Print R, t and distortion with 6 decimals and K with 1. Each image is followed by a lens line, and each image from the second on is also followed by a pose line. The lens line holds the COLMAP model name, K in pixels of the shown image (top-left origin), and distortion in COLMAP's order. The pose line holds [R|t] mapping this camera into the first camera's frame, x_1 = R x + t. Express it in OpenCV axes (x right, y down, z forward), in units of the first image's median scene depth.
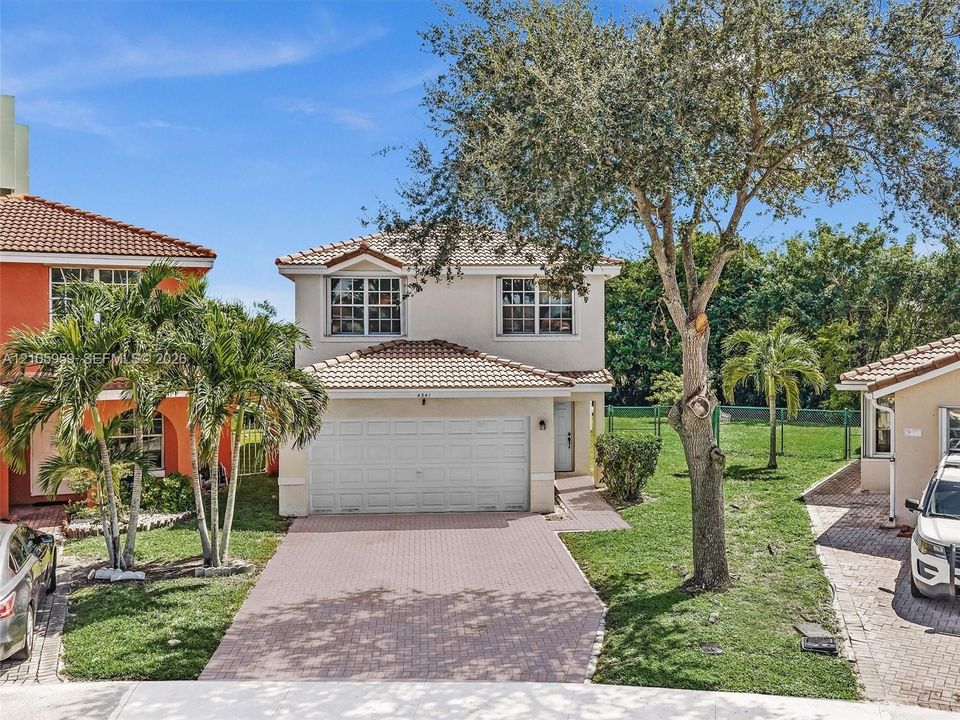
lens RADIAL K [[680.2, 0, 456.8], [0, 680.2, 360.0], [0, 0, 1]] dist [0.001367, -0.002880]
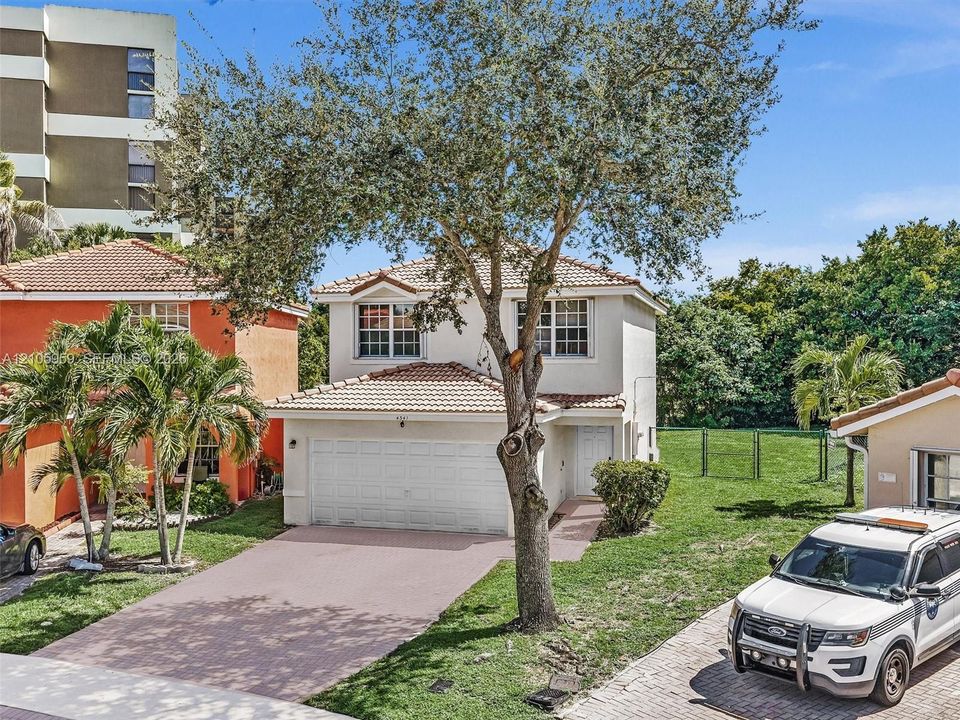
lens RADIAL K [[687.7, 0, 483.8], [0, 687.7, 372.0], [0, 0, 1]] dist [0.001364, 0.001611]
pose [[0.960084, 0.005622, -0.279655, 0.332570], [-0.004184, 0.999975, 0.005738, -0.023246], [0.279680, -0.004339, 0.960083, 0.016661]]
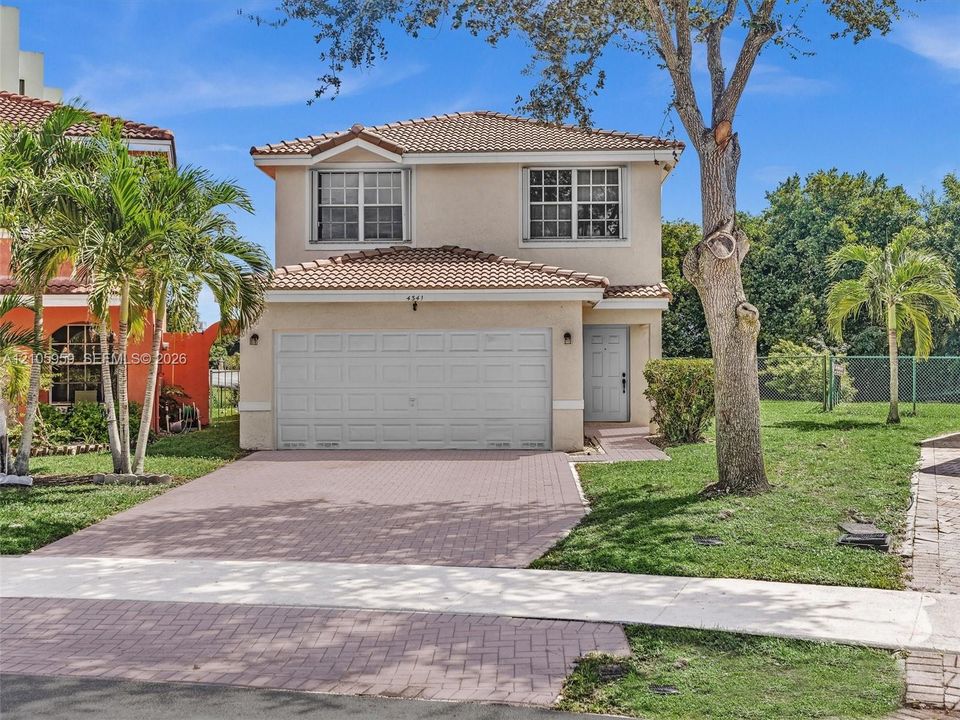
lens RADIAL K [[815.1, 0, 471.8], [0, 815.1, 343.0], [0, 0, 1]] dist [-0.005345, 0.003167]
pose [[0.995974, 0.001369, -0.089633, 0.093041], [-0.002436, 0.999927, -0.011793, 0.104131], [0.089611, 0.011963, 0.995905, 0.052163]]
